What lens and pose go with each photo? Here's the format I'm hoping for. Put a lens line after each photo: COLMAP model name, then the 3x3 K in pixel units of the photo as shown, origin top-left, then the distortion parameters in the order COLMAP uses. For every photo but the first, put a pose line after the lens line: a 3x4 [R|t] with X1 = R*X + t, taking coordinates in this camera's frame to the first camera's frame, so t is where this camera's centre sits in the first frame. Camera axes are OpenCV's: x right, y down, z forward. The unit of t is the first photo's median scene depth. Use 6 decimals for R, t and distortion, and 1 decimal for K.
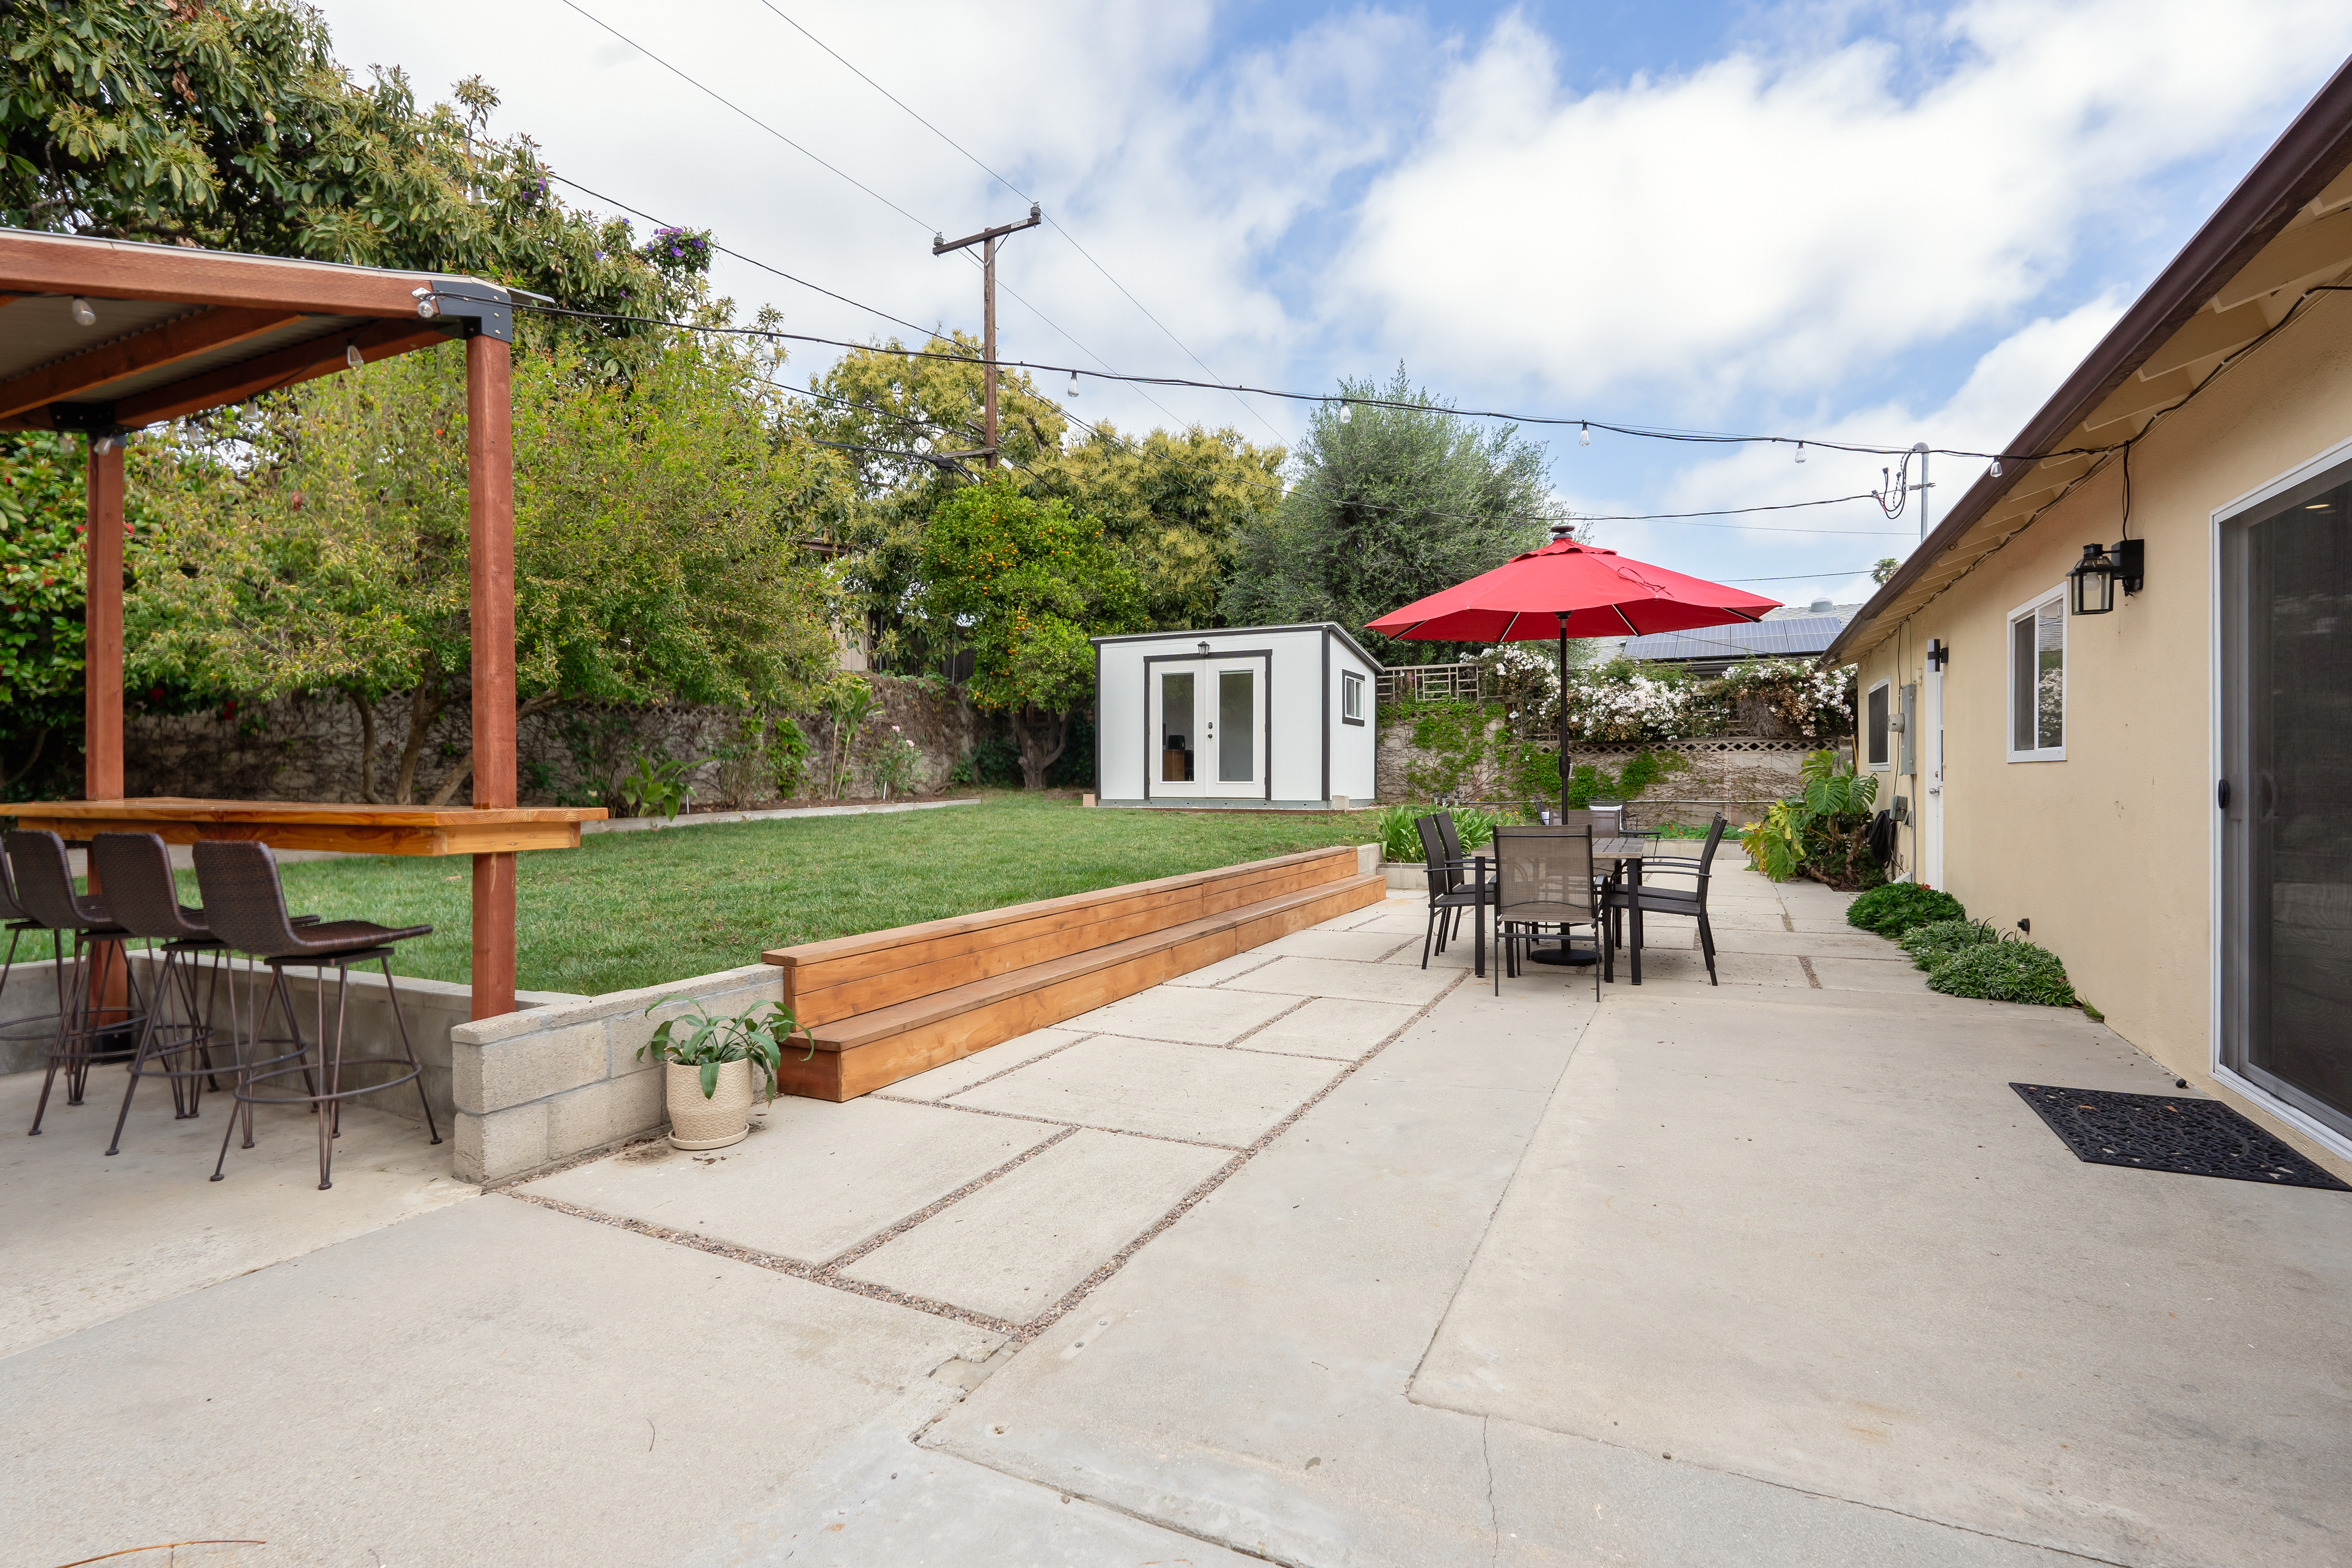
lens RADIAL K [[1116.3, 0, 1185.0], [0, 1116.3, 779.6], [0, 0, 1]] dist [-0.000688, 0.000162]
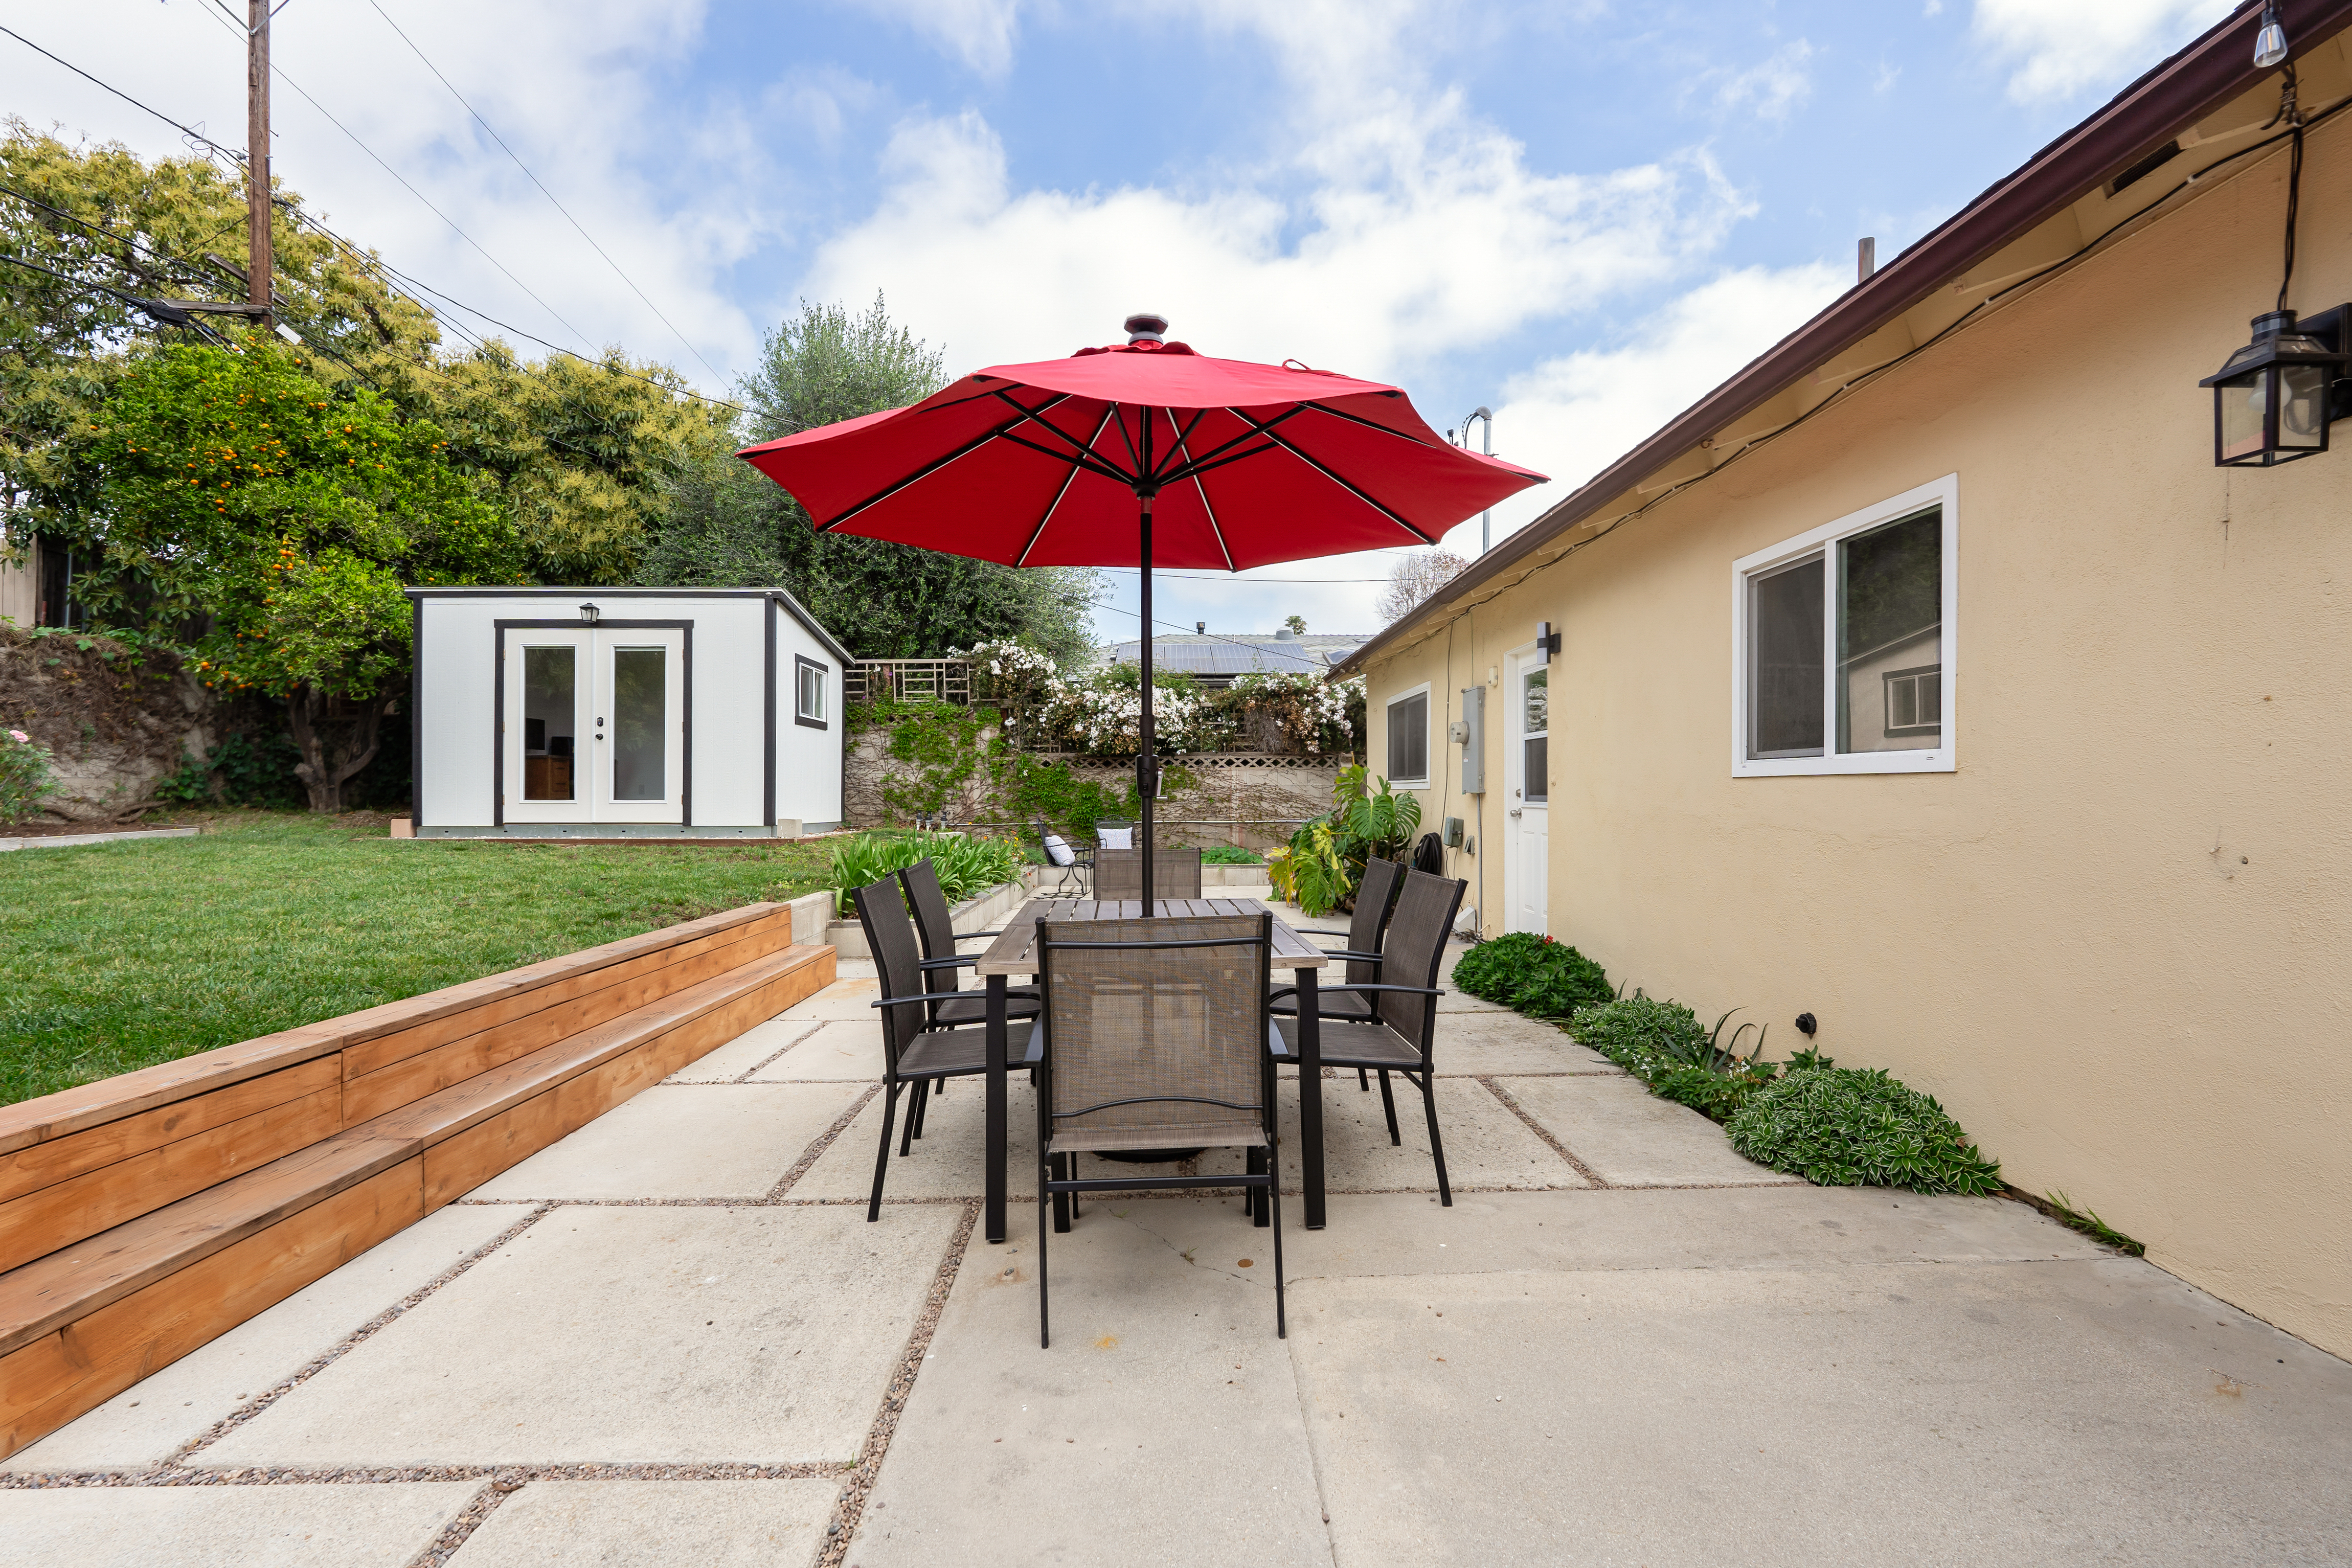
lens RADIAL K [[1046.1, 0, 1175.0], [0, 1046.1, 788.7], [0, 0, 1]] dist [-0.002229, 0.000045]
pose [[0.897327, 0.004219, 0.441347, 0.054690], [-0.001114, 0.999973, -0.007293, -0.001123], [-0.441366, 0.006052, 0.897307, 0.226594]]
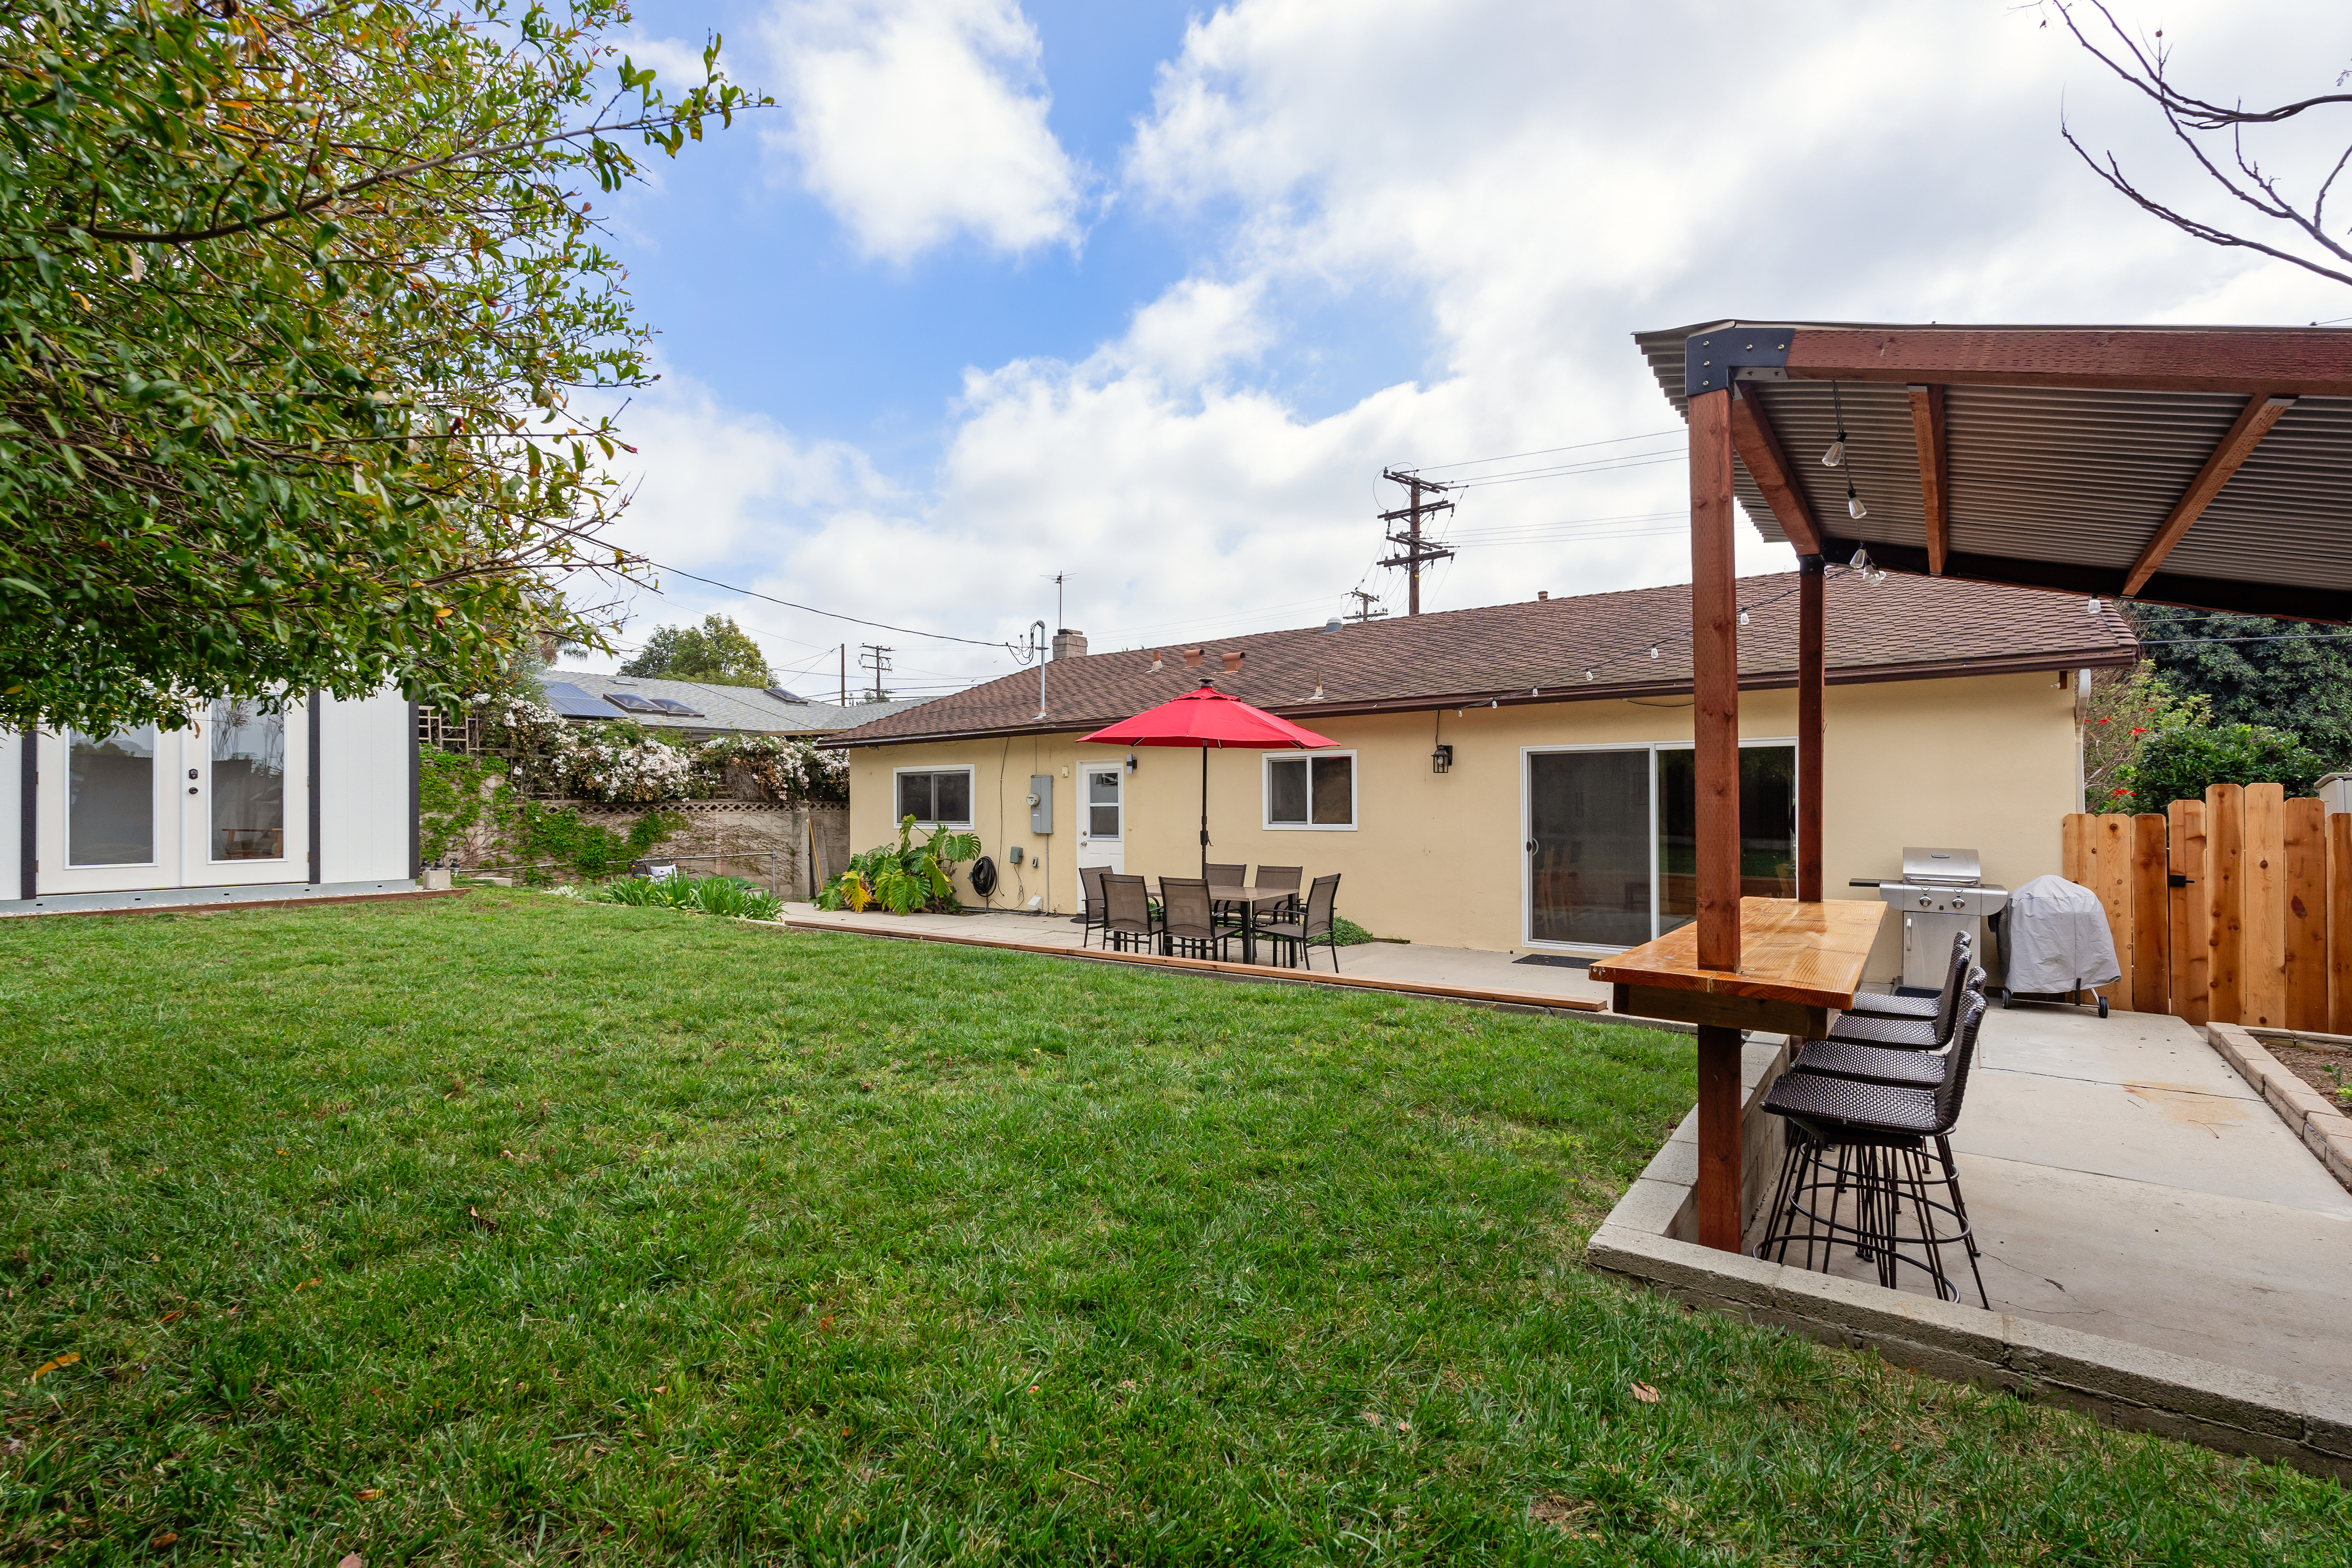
lens RADIAL K [[1044.6, 0, 1176.6], [0, 1044.6, 794.7], [0, 0, 1]] dist [0.000999, 0.000056]
pose [[0.193252, 0.012391, 0.981071, -0.433262], [0.012944, 0.999801, -0.015177, -0.018971], [-0.981064, 0.015632, 0.193053, 0.312629]]
